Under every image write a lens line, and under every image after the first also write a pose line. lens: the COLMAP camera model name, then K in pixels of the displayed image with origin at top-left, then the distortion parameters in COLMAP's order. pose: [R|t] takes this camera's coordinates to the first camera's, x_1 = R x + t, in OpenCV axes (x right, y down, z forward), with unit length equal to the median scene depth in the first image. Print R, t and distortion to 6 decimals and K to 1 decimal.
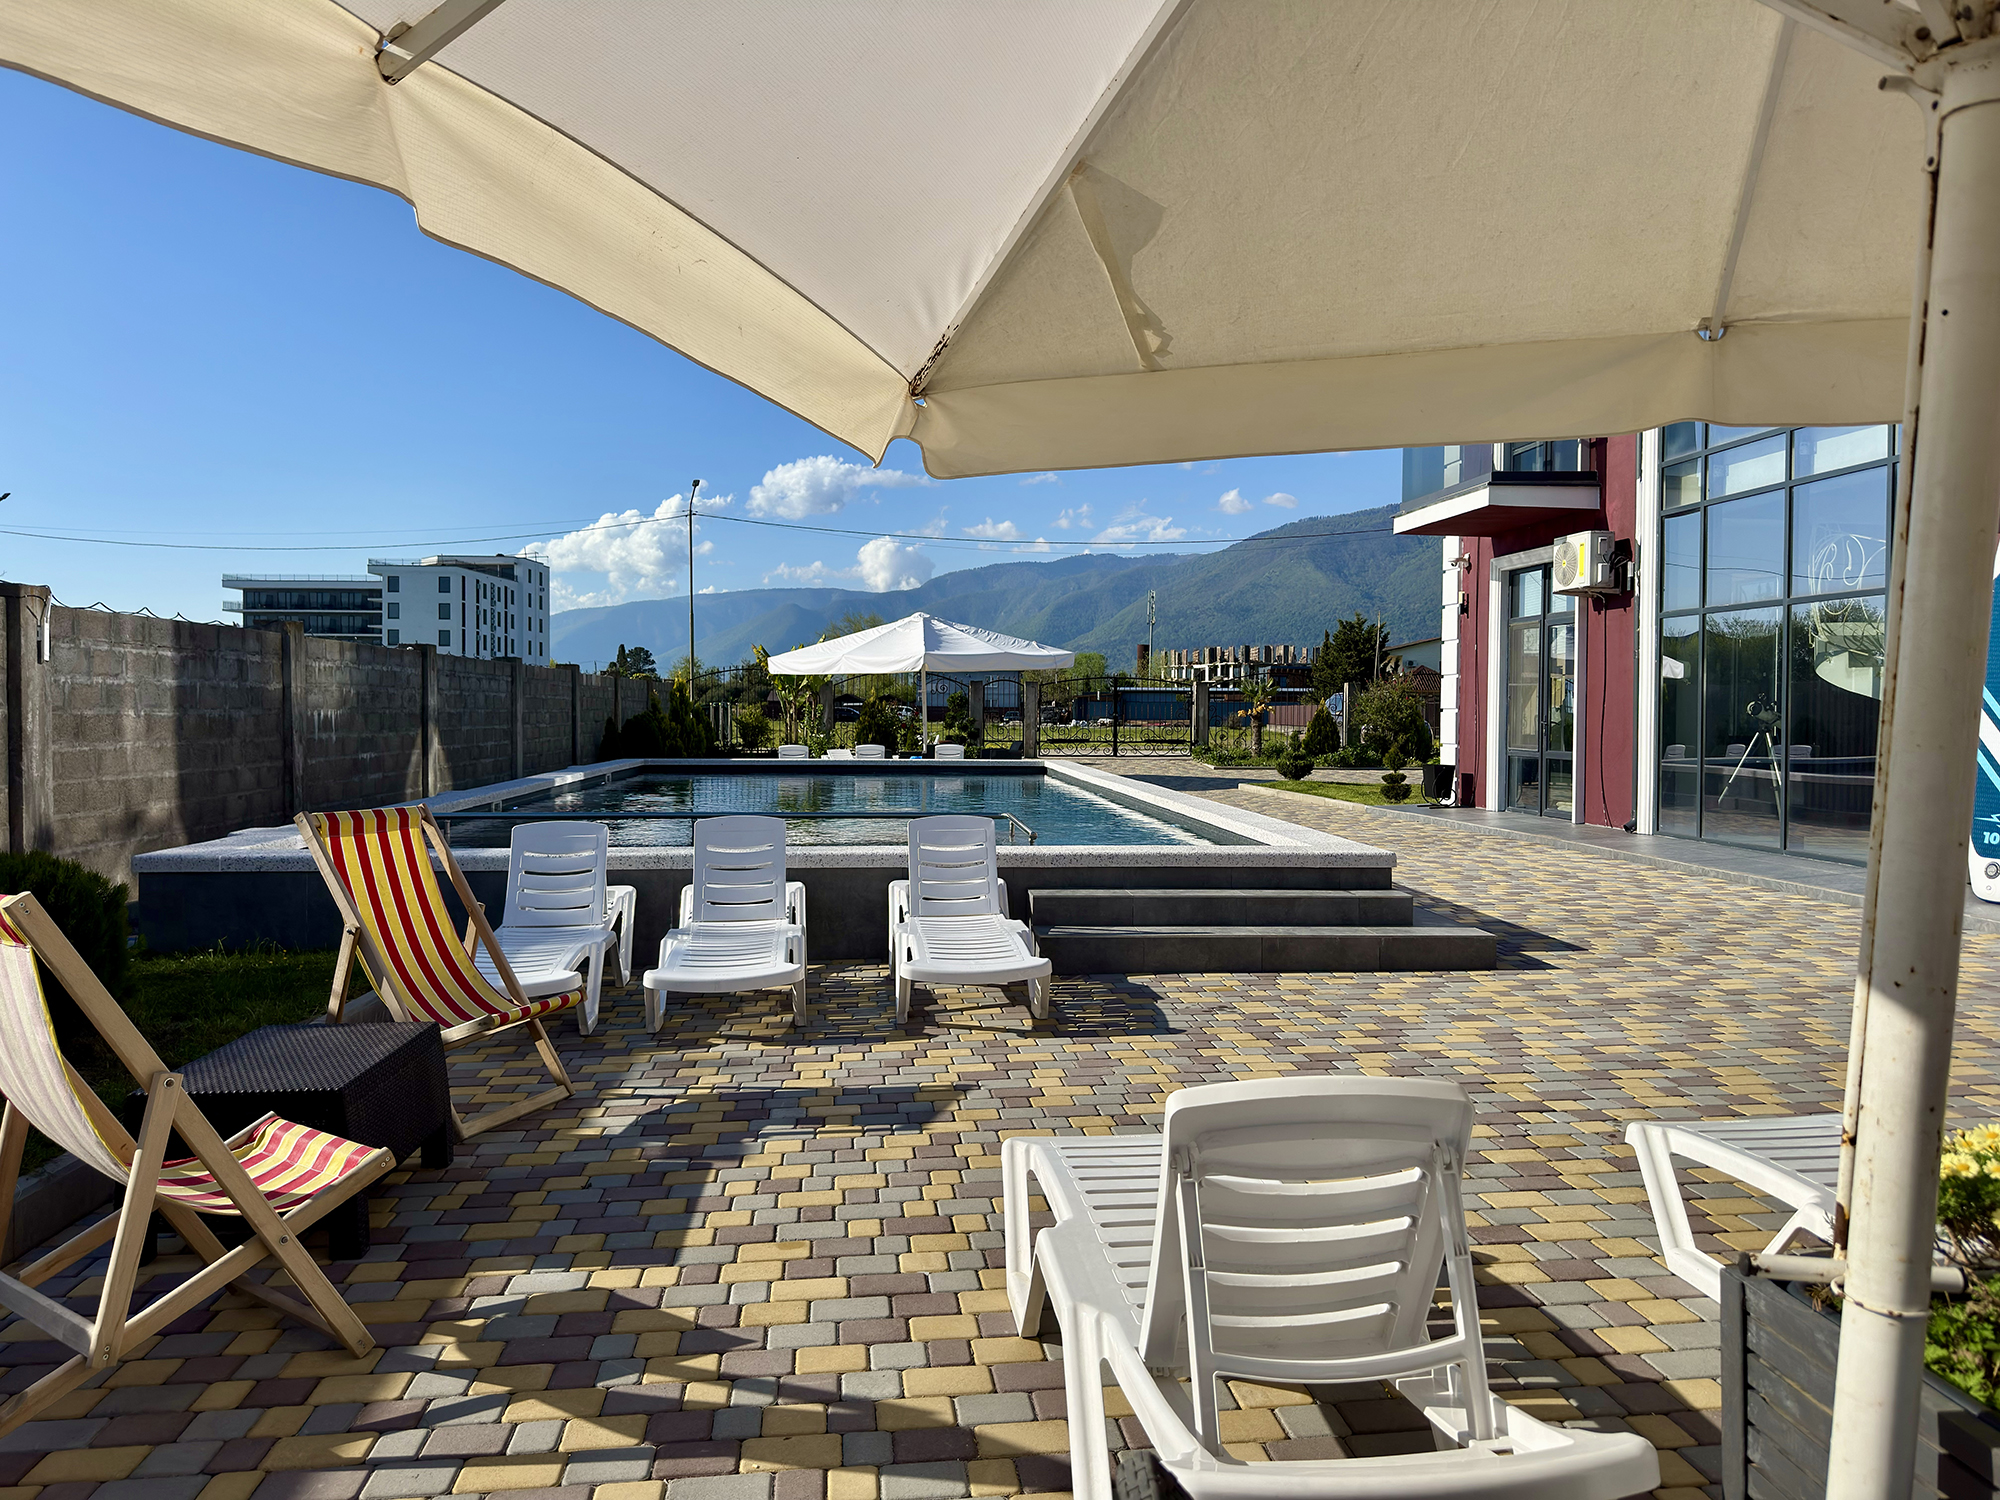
lens RADIAL K [[1393.3, 0, 1009.7], [0, 1393.3, 761.8], [0, 0, 1]] dist [0.082609, -0.096265]
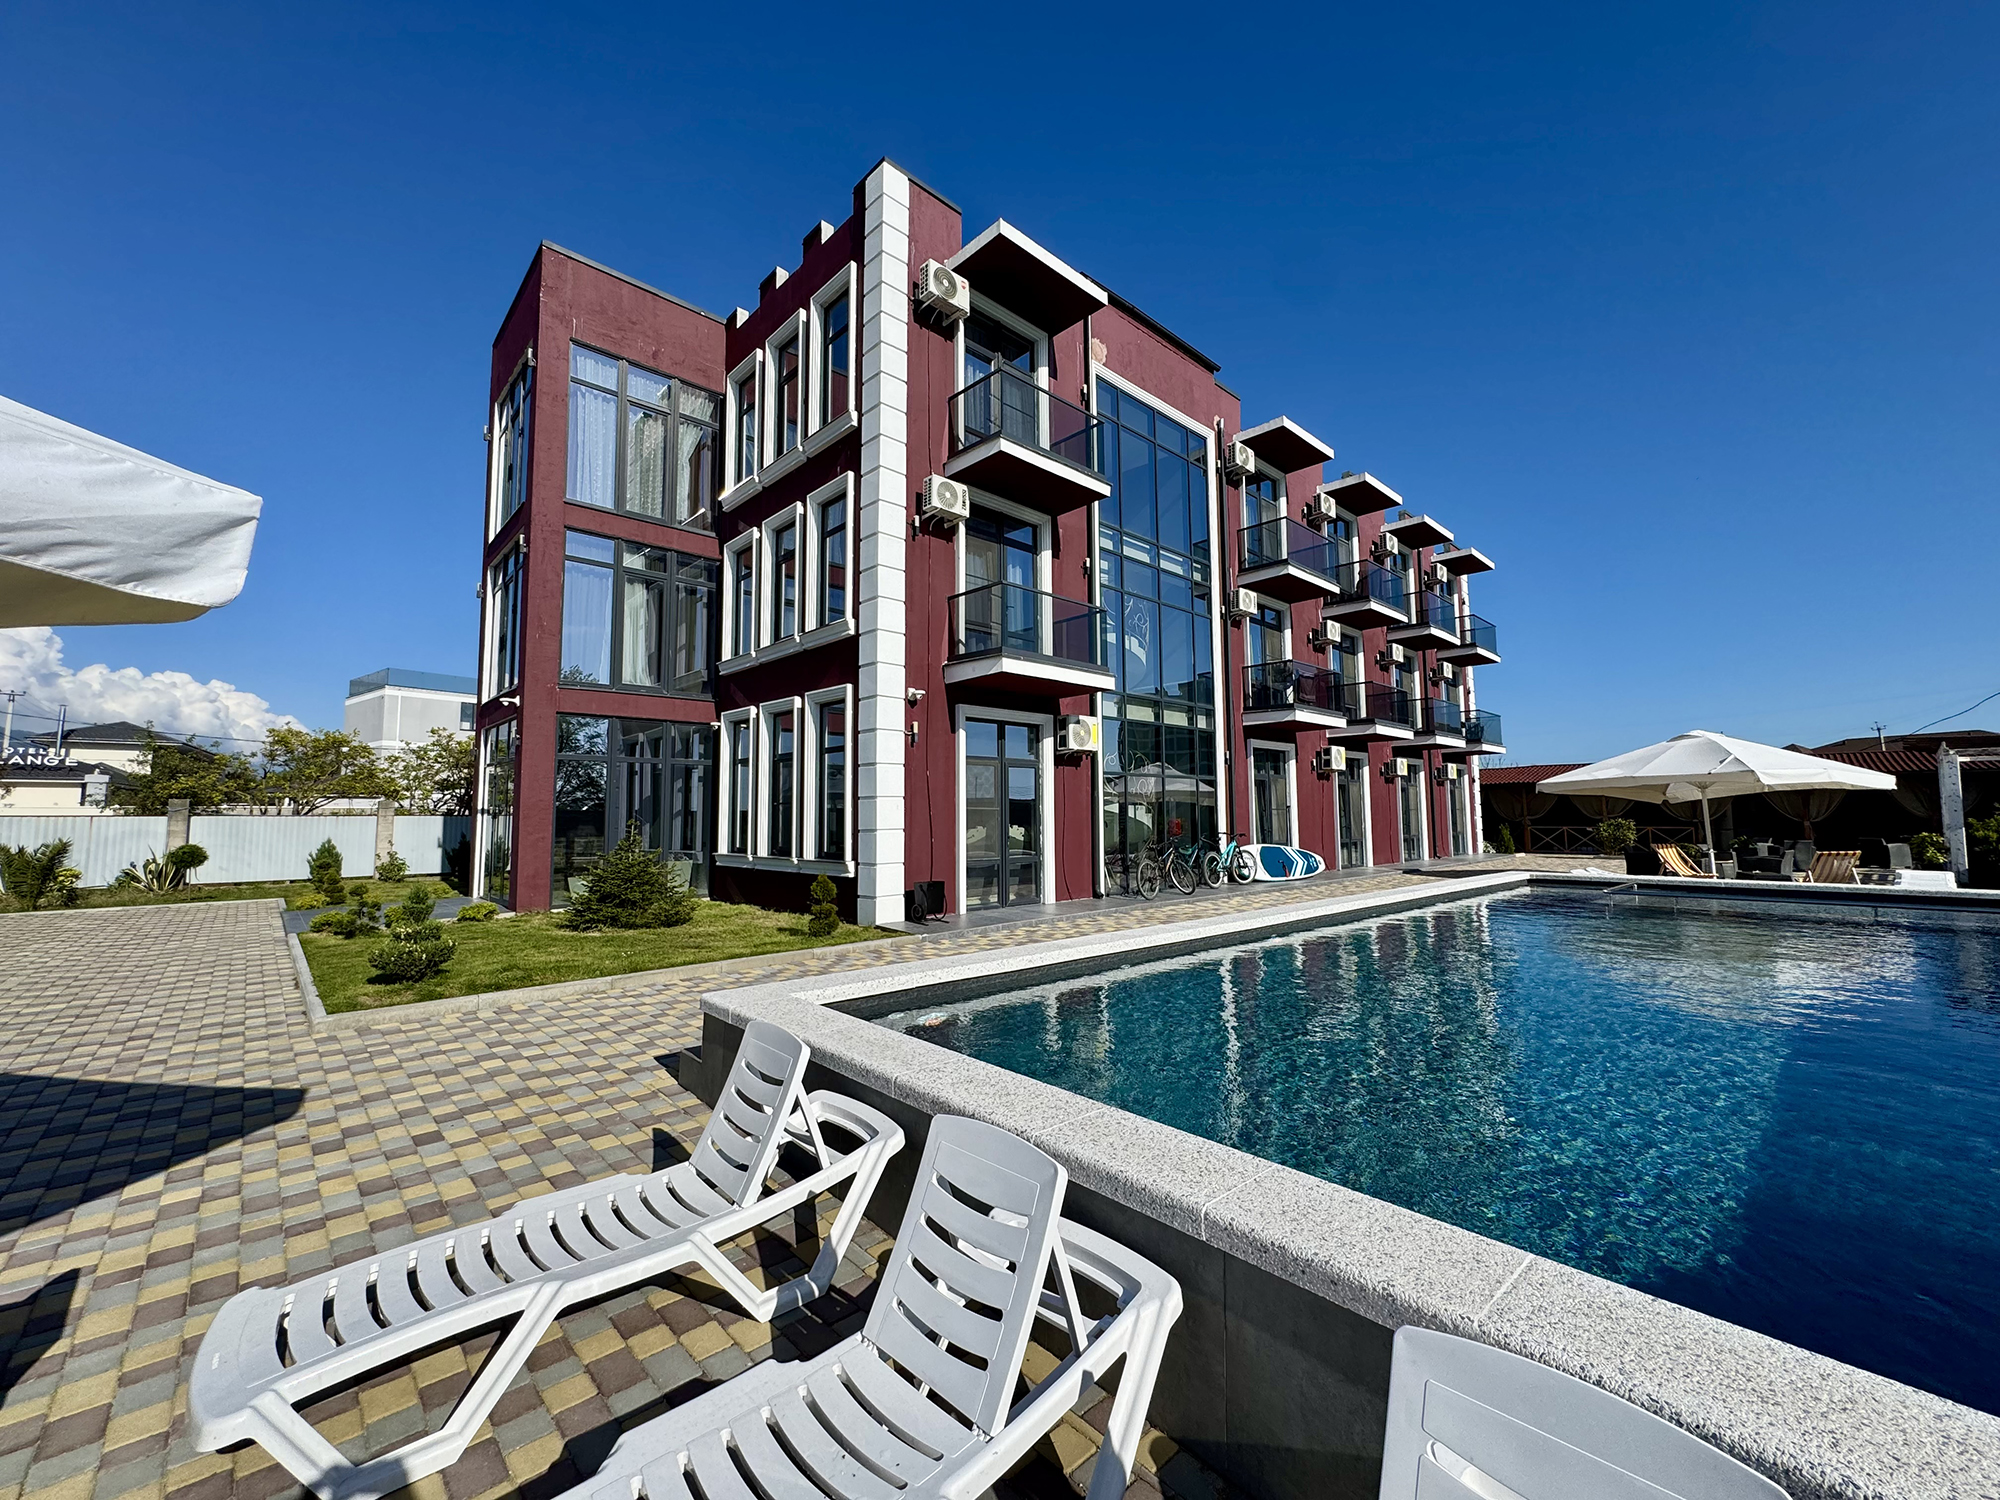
lens RADIAL K [[799.6, 0, 1006.1], [0, 799.6, 746.9], [0, 0, 1]] dist [-0.001110, 0.000741]
pose [[-0.582054, 0.069107, 0.810208, -0.239908], [0.034128, 0.997580, -0.060571, -0.065031], [-0.812433, -0.007605, -0.583005, 1.387840]]
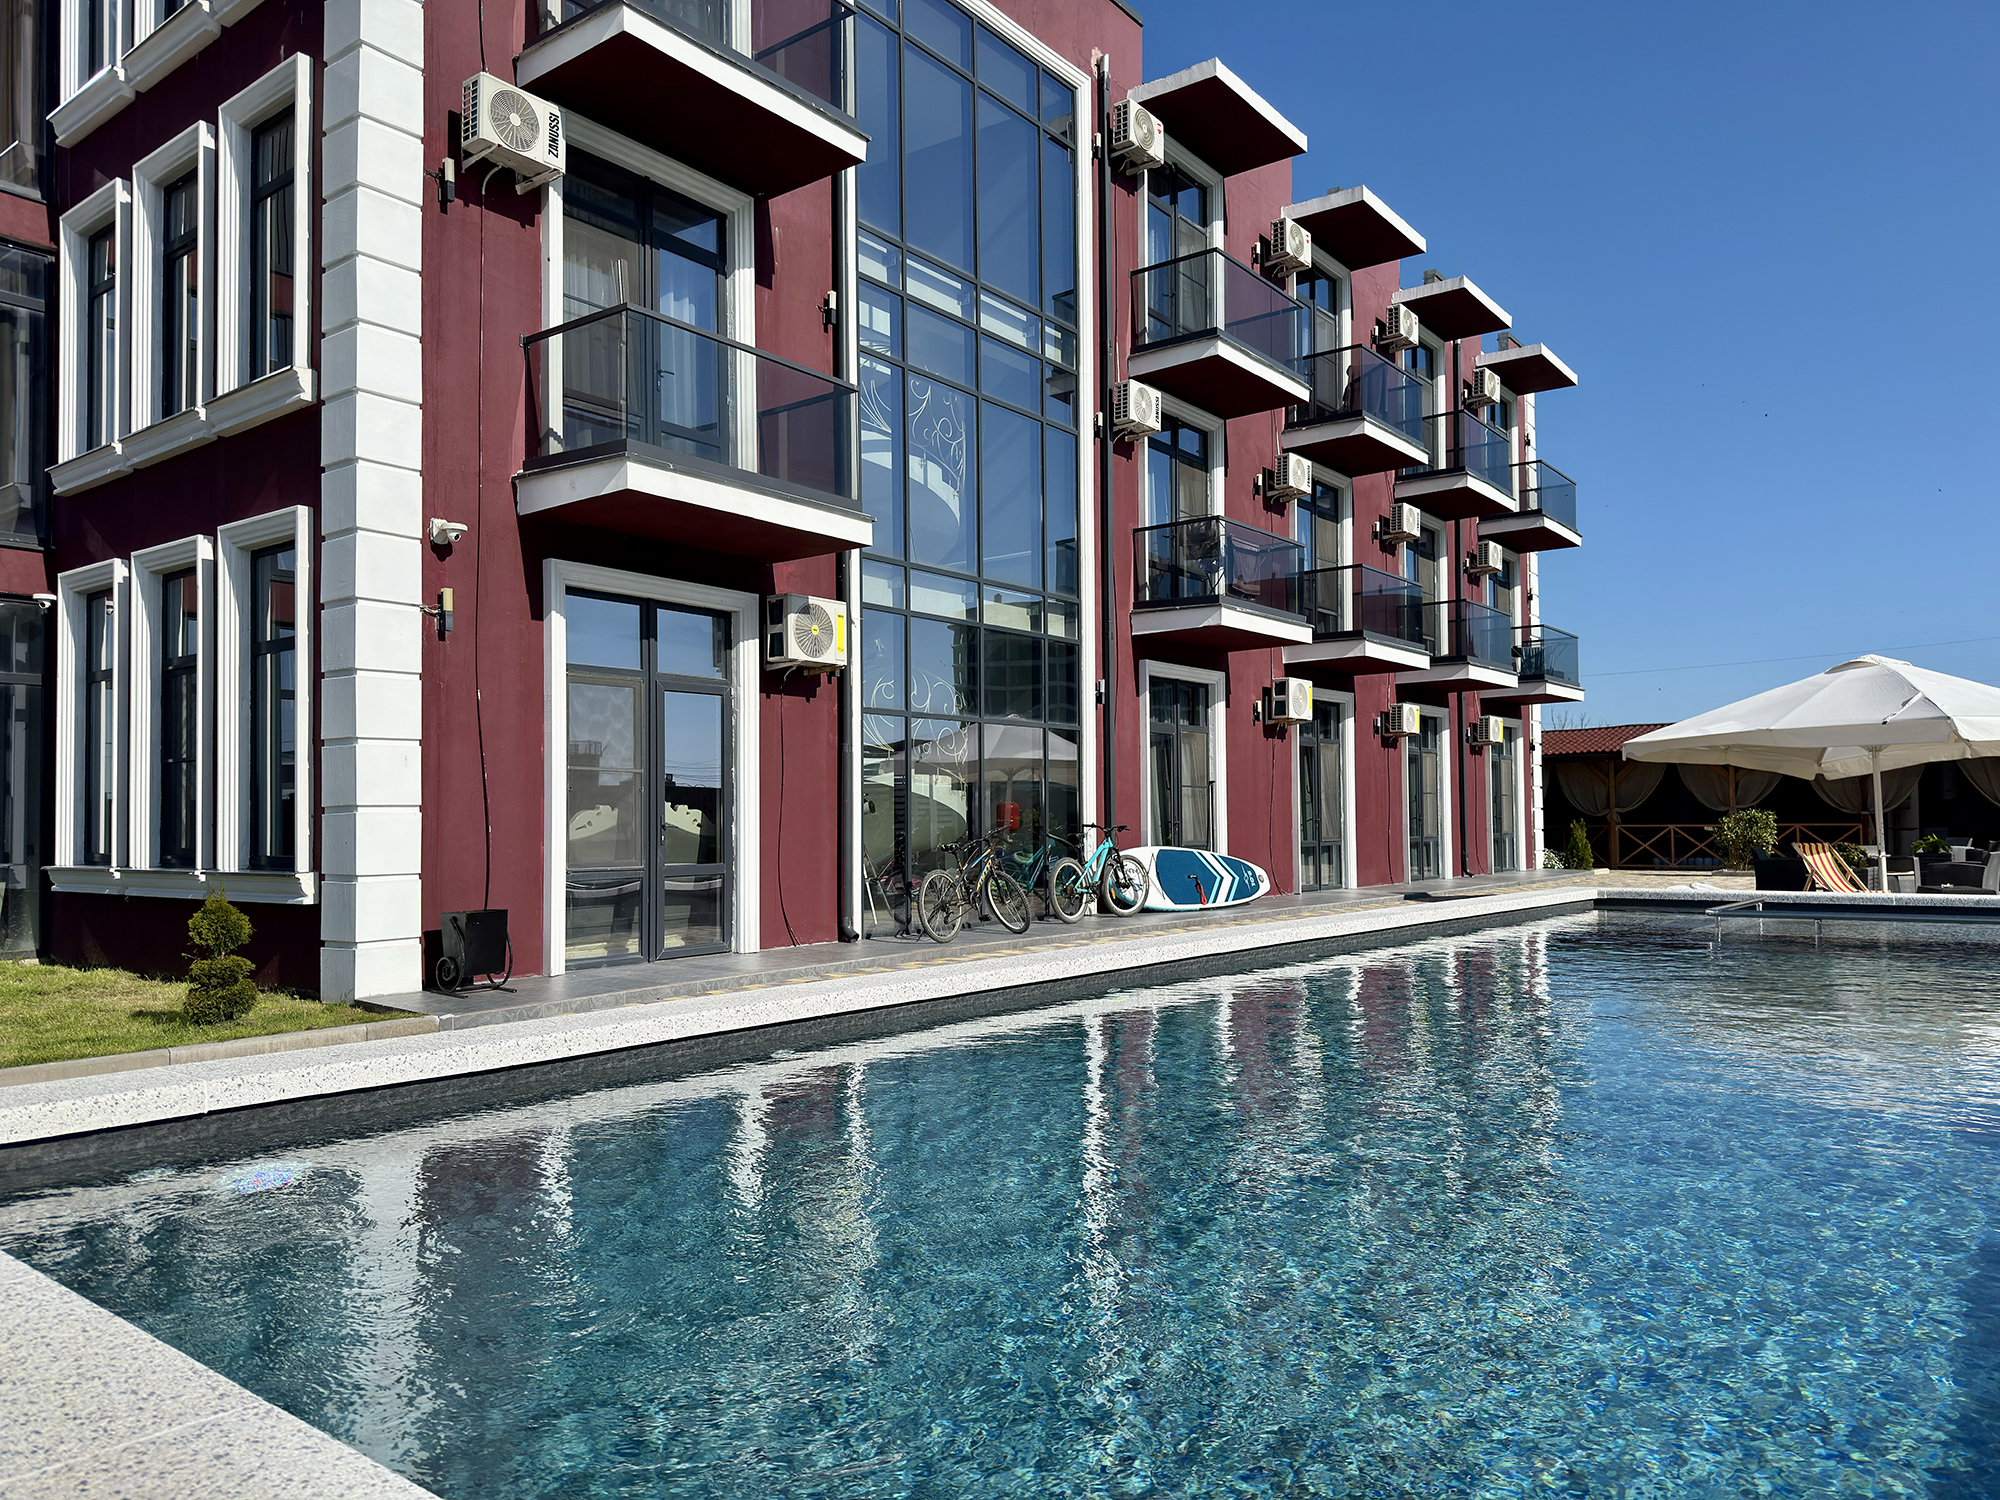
lens RADIAL K [[1393.3, 0, 1012.5], [0, 1393.3, 775.2], [0, 0, 1]] dist [0.082609, -0.096265]
pose [[-0.707221, 0.023454, 0.706603, -0.225890], [0.031190, 0.999512, -0.001960, -0.044313], [-0.706304, 0.020653, -0.707608, 1.307073]]
